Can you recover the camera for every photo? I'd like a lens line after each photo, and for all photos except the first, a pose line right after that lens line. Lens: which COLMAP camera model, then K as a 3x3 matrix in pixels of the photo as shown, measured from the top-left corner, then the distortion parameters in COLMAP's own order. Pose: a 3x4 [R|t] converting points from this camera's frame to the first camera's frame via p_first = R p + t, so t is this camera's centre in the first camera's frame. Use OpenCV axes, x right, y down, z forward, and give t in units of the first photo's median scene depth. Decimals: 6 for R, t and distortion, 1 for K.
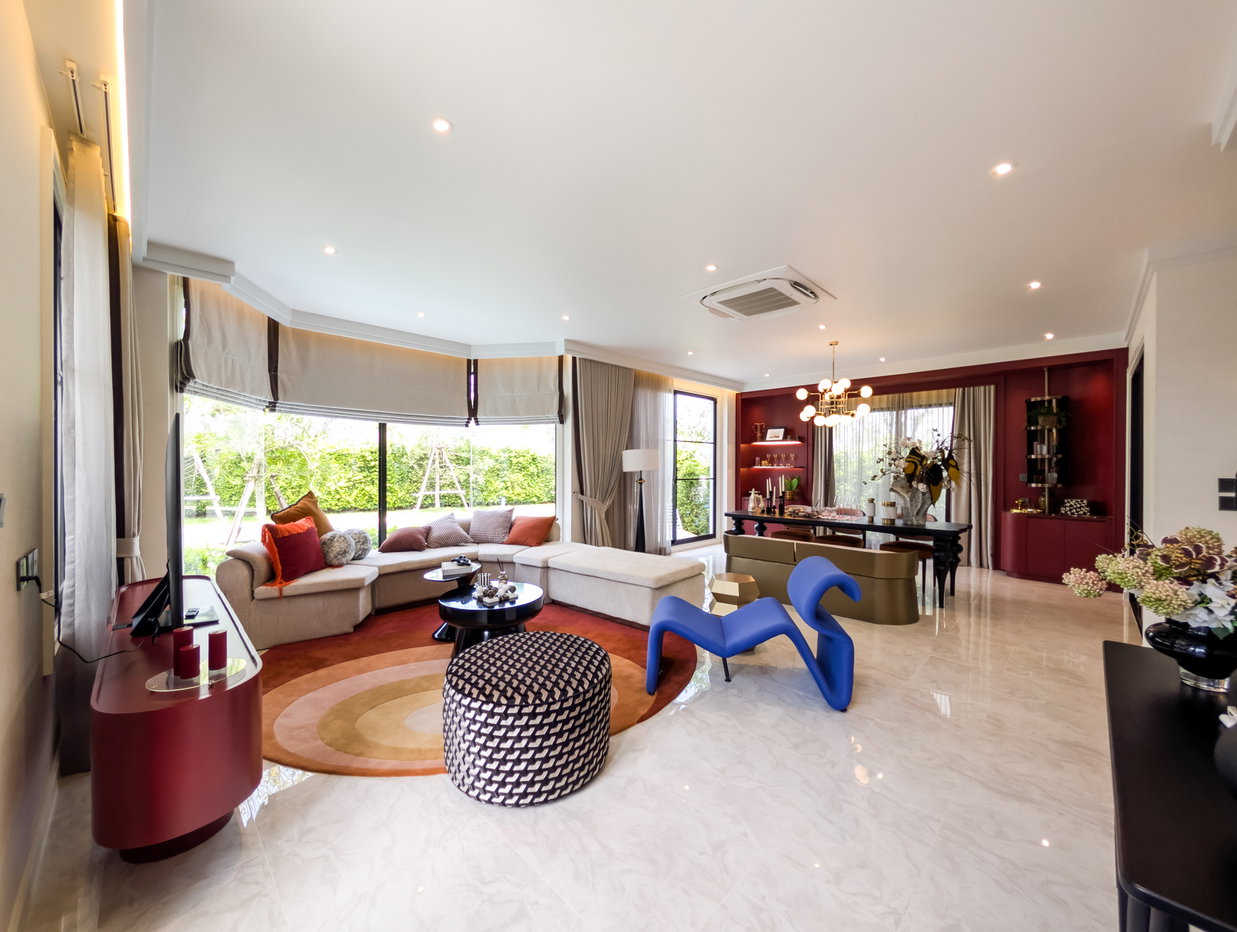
lens RADIAL K [[471.0, 0, 621.4], [0, 471.0, 468.8], [0, 0, 1]] dist [-0.001135, 0.000369]
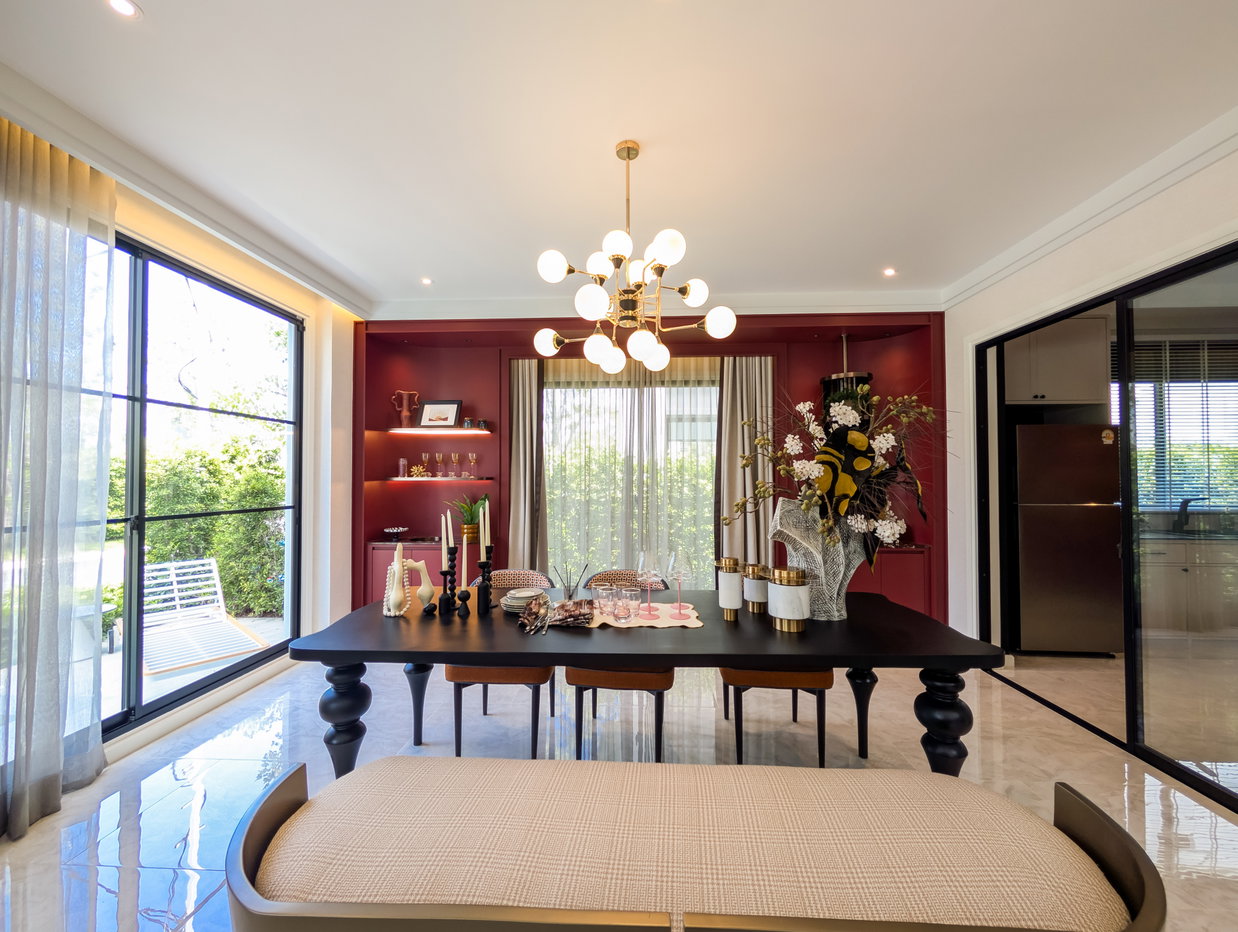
lens RADIAL K [[471.4, 0, 621.9], [0, 471.4, 468.8], [0, 0, 1]] dist [-0.001135, 0.000369]
pose [[0.743312, 0.008501, 0.668891, 0.132267], [0.008437, 0.999721, -0.022081, -0.001205], [-0.668891, 0.022056, 0.743033, 0.489715]]
